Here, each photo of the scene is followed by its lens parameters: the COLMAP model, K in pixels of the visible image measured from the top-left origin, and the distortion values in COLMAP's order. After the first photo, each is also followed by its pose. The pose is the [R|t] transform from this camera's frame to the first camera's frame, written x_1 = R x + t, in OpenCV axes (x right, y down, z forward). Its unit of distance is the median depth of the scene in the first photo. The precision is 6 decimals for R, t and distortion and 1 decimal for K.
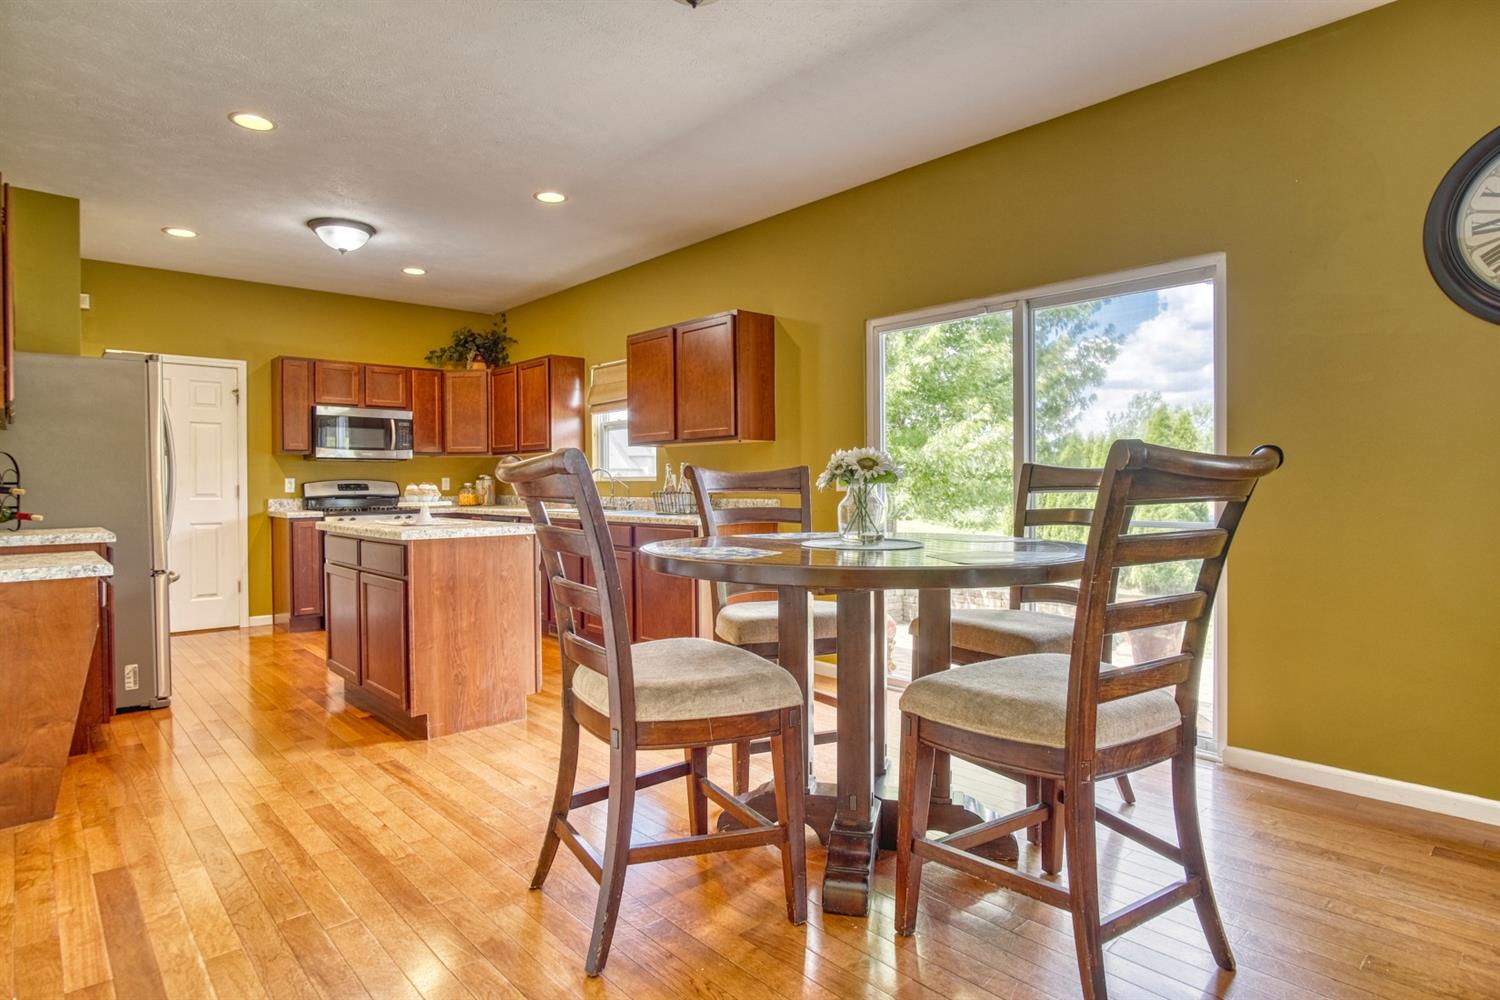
lens RADIAL K [[813.2, 0, 747.8], [0, 813.2, 499.0], [0, 0, 1]] dist [-0.033310, 0.000270]
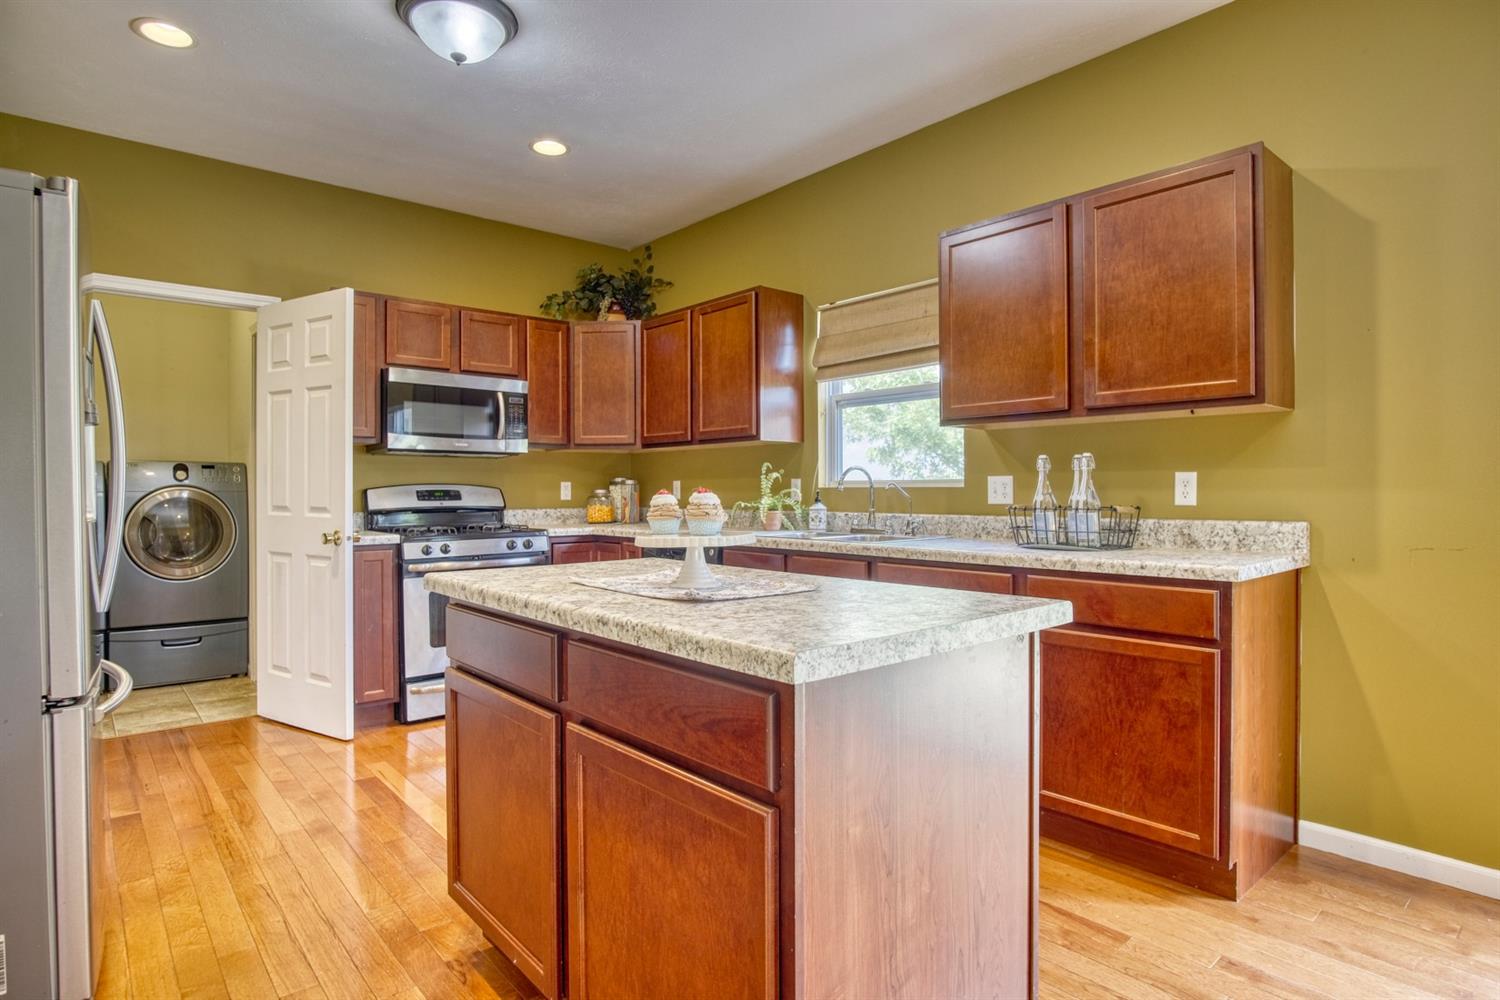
lens RADIAL K [[813.2, 0, 754.6], [0, 813.2, 496.5], [0, 0, 1]] dist [-0.033310, 0.000270]
pose [[0.999608, 0.002595, -0.027891, -0.216073], [-0.002912, 0.999931, -0.011344, -0.006954], [0.027859, 0.011421, 0.999547, 0.351305]]
